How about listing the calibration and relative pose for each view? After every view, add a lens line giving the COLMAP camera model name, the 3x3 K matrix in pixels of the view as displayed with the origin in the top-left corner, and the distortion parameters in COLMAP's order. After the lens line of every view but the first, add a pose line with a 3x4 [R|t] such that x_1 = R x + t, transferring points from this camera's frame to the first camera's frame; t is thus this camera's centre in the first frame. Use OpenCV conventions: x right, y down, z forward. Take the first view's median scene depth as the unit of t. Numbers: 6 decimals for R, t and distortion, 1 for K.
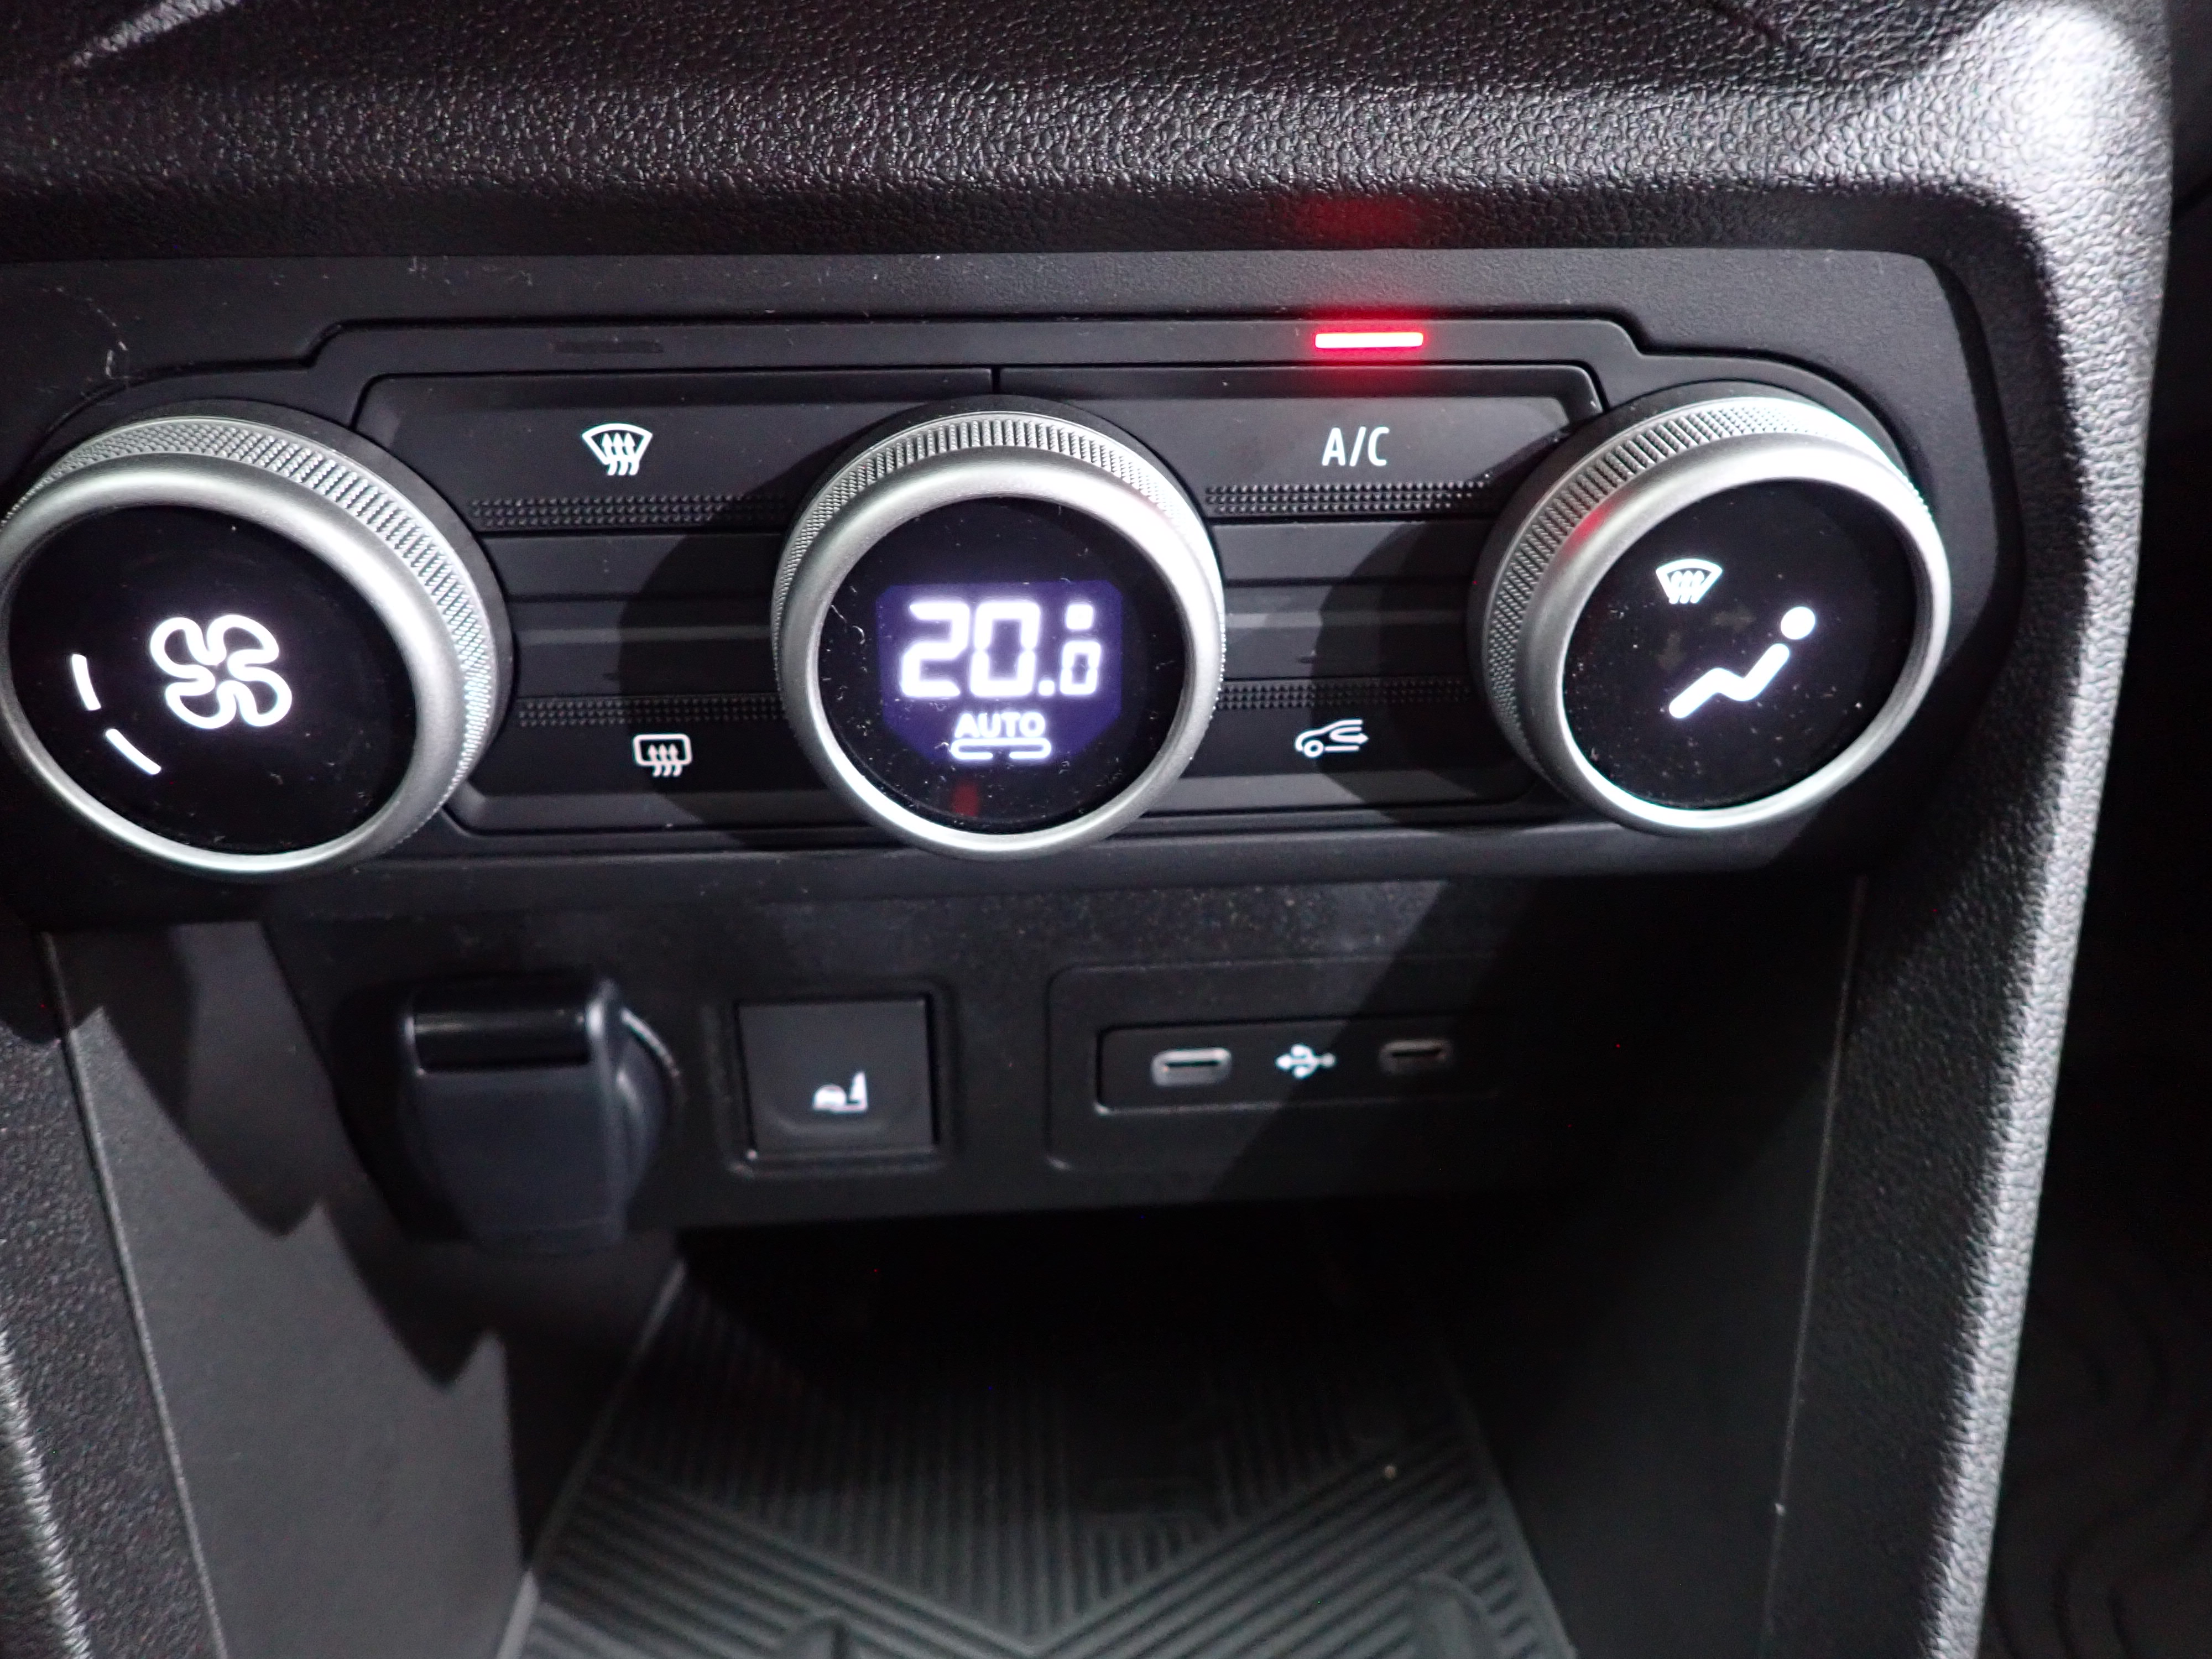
lens RADIAL K [[1644.3, 0, 1103.3], [0, 1644.3, 831.8], [0, 0, 1]] dist [-0.002139, -0.008169]
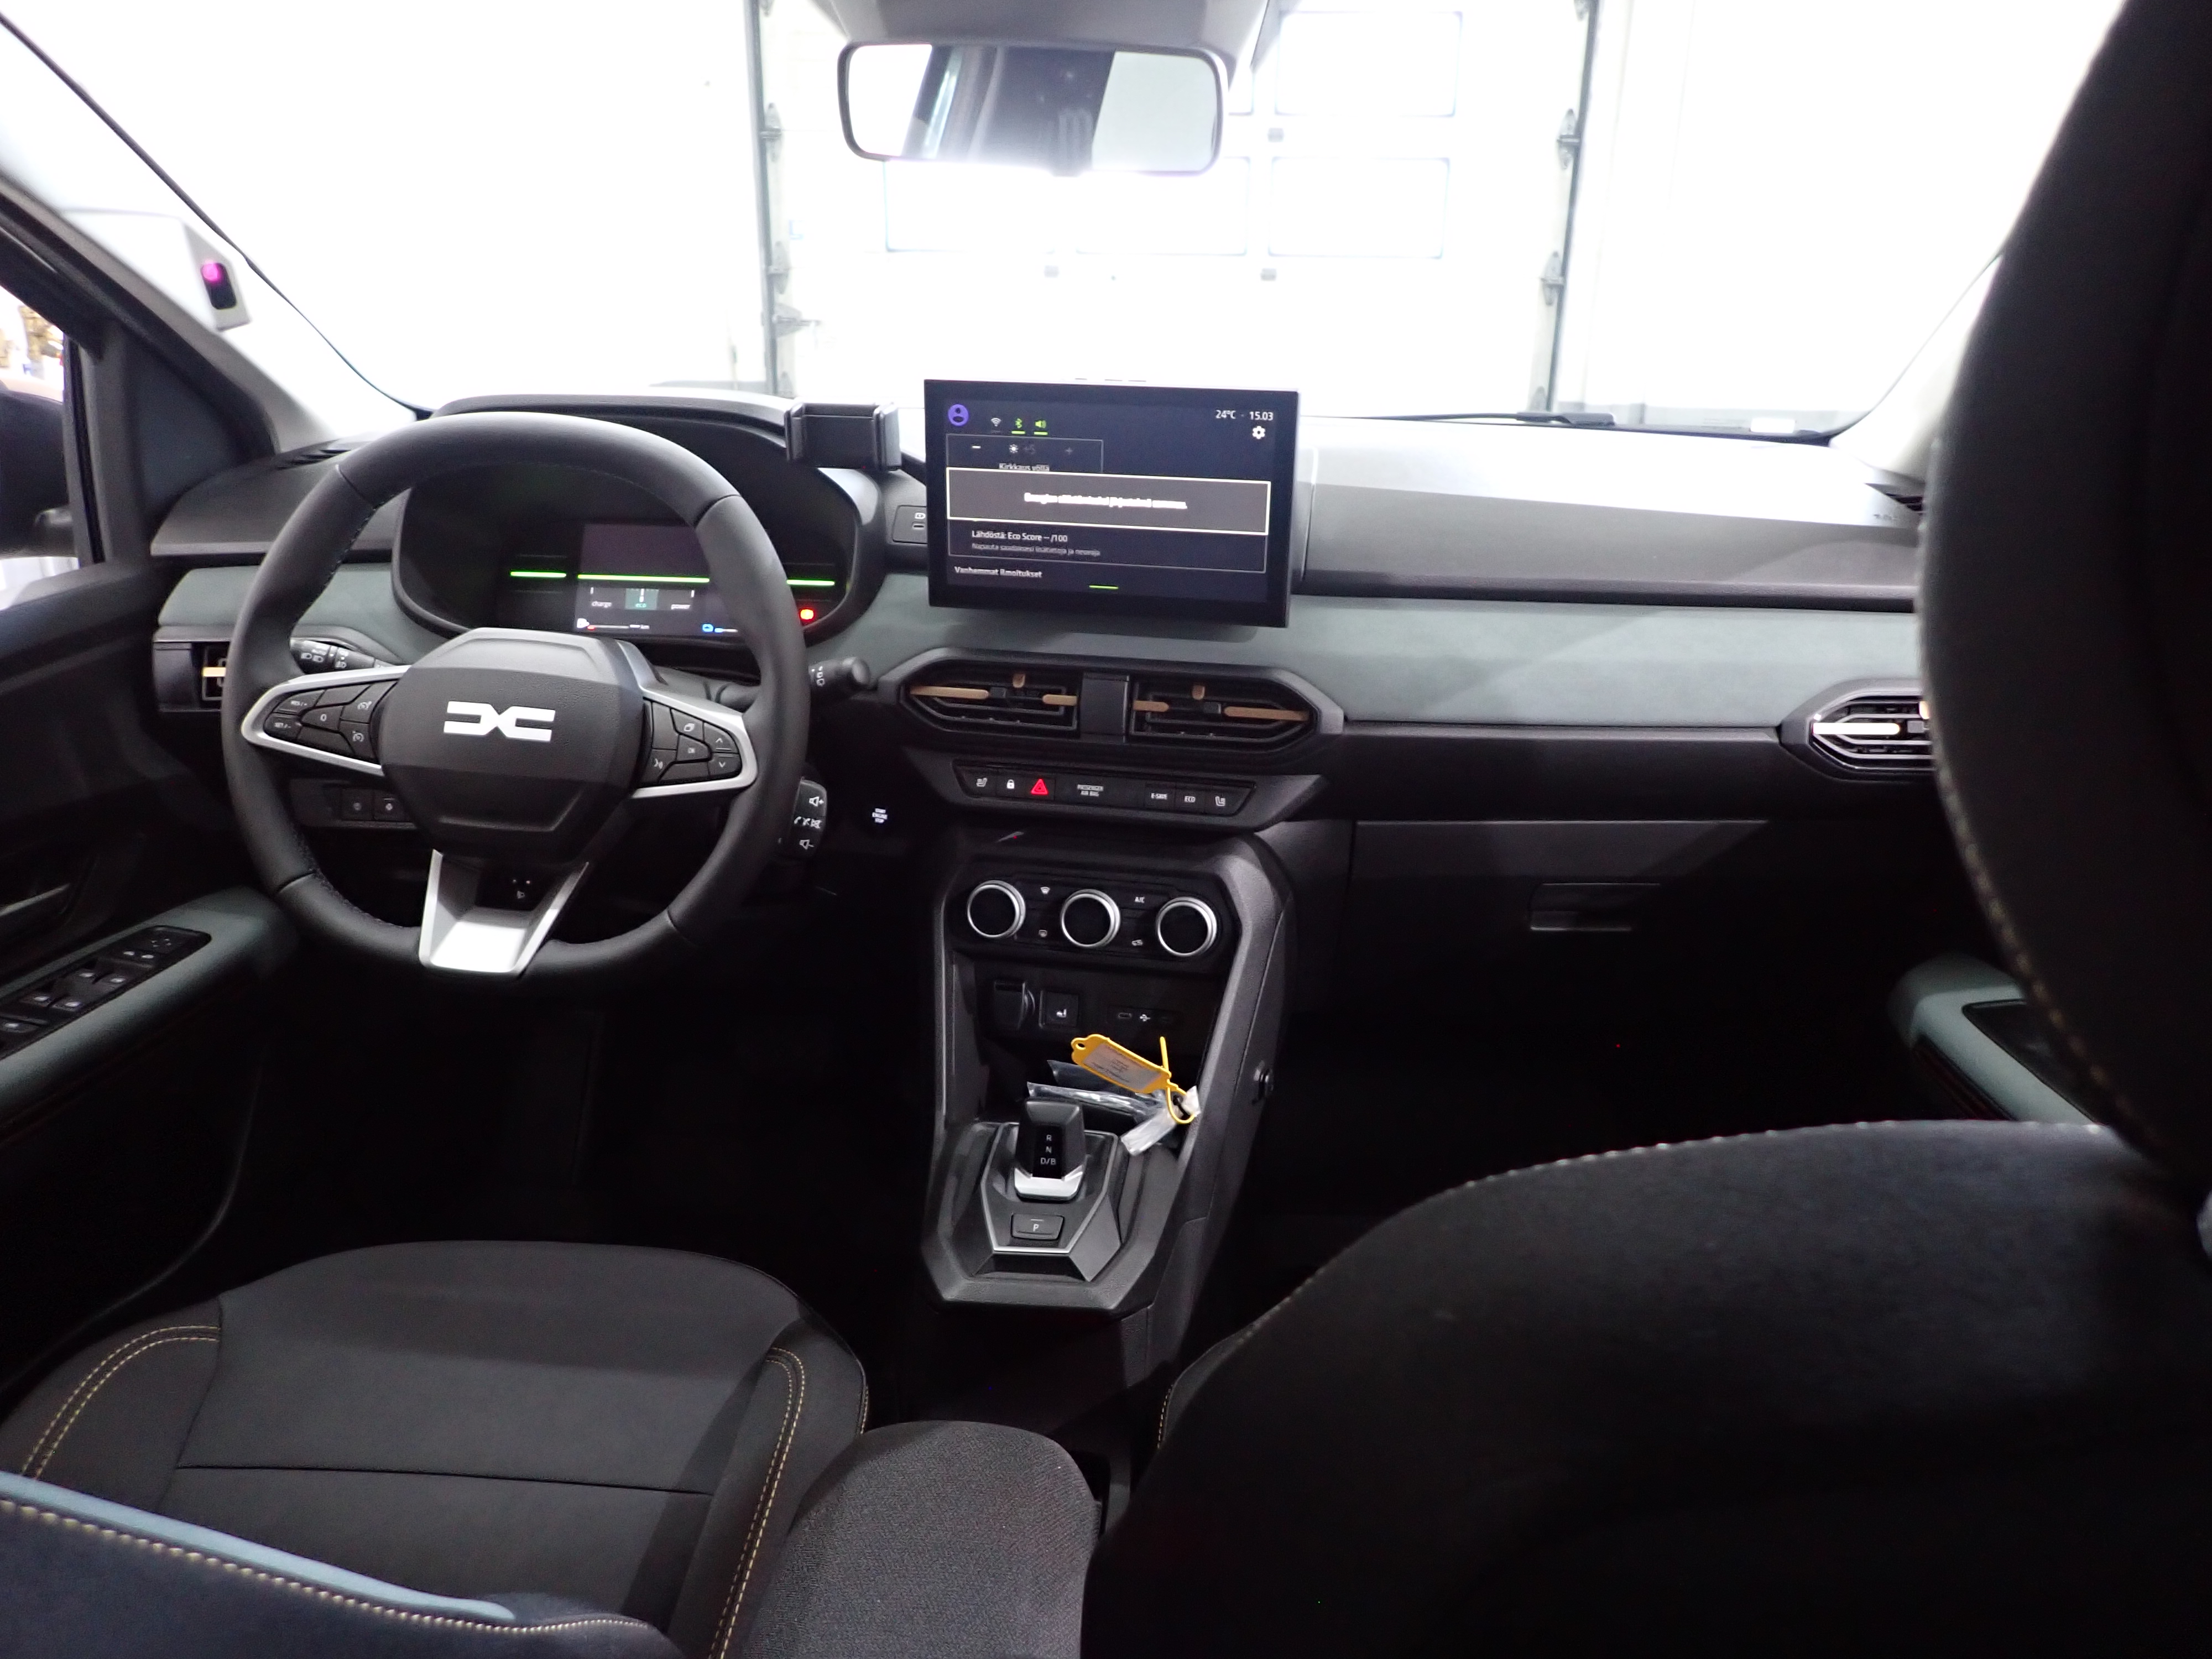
lens RADIAL K [[1644.3, 0, 1109.3], [0, 1644.3, 835.3], [0, 0, 1]] dist [-0.002139, -0.008169]
pose [[0.959661, 0.074439, -0.271127, 1.941244], [-0.177274, 0.908682, -0.377982, 2.247254], [0.218232, 0.410799, 0.885223, -5.517519]]
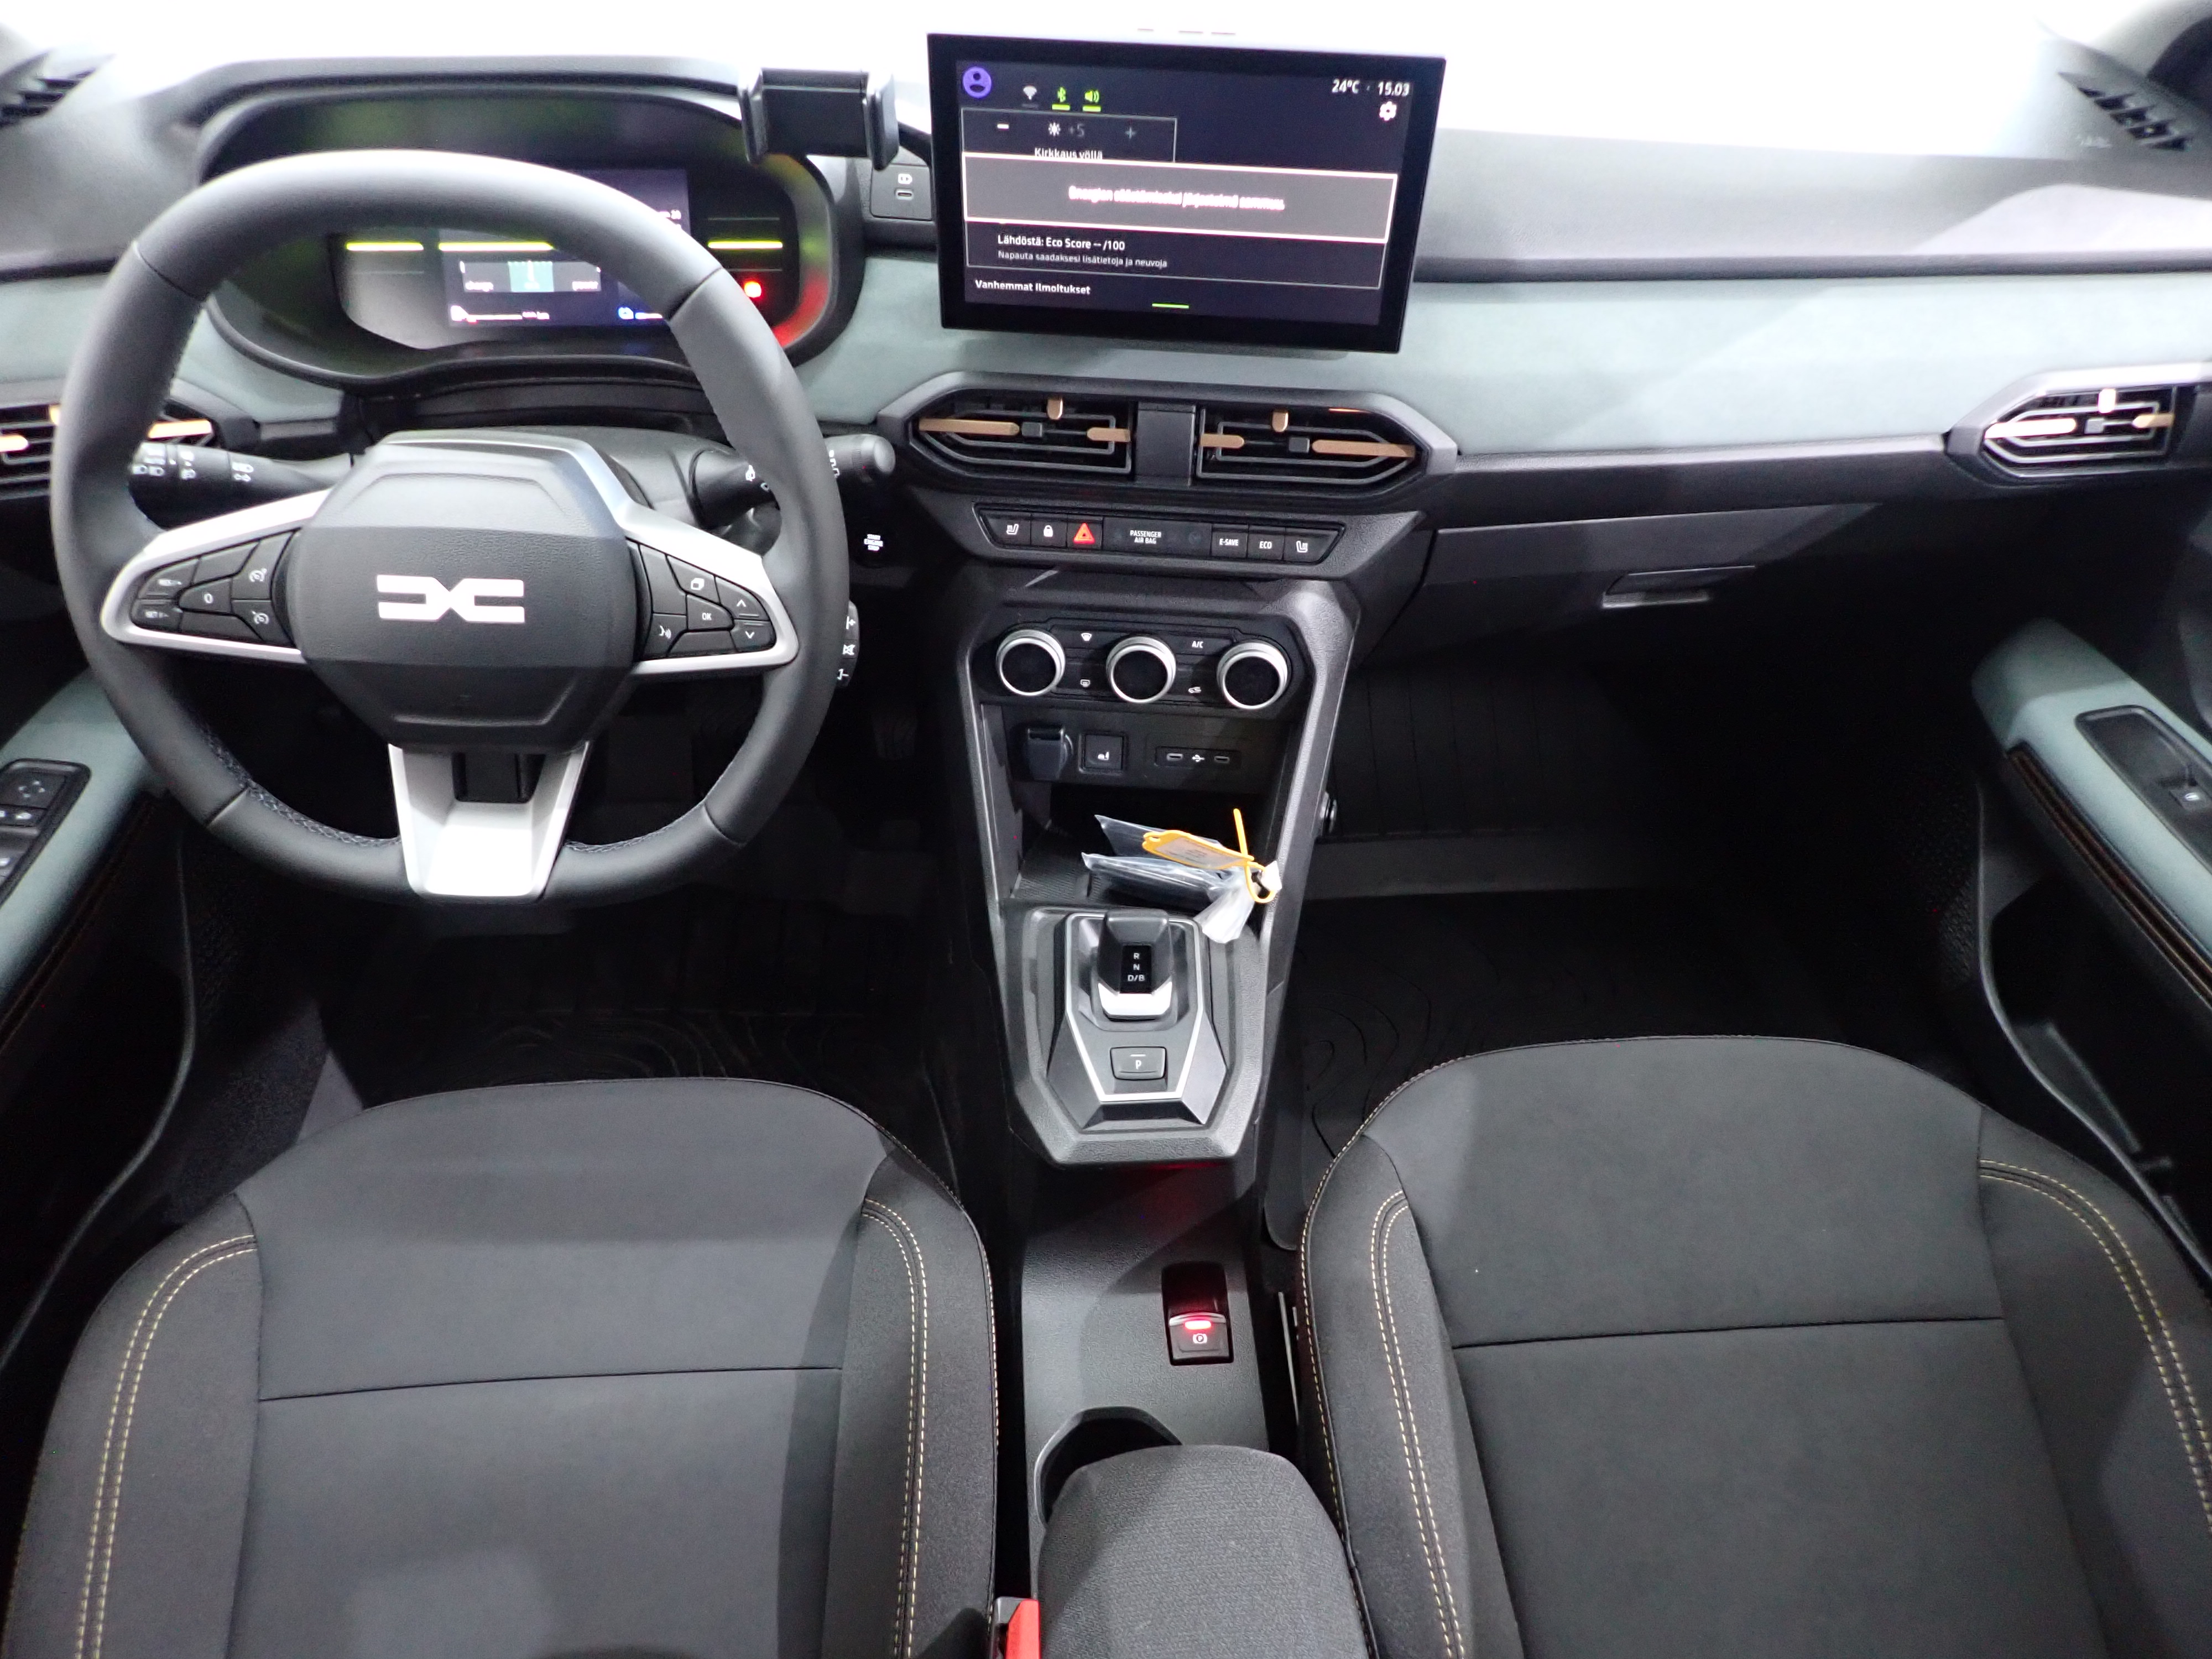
lens RADIAL K [[1644.3, 0, 1101.0], [0, 1644.3, 833.6], [0, 0, 1]] dist [-0.002139, -0.008169]
pose [[0.987537, 0.096839, -0.124070, 0.629375], [-0.096415, 0.995297, 0.009435, 0.463082], [0.124400, 0.002645, 0.992229, -5.261852]]
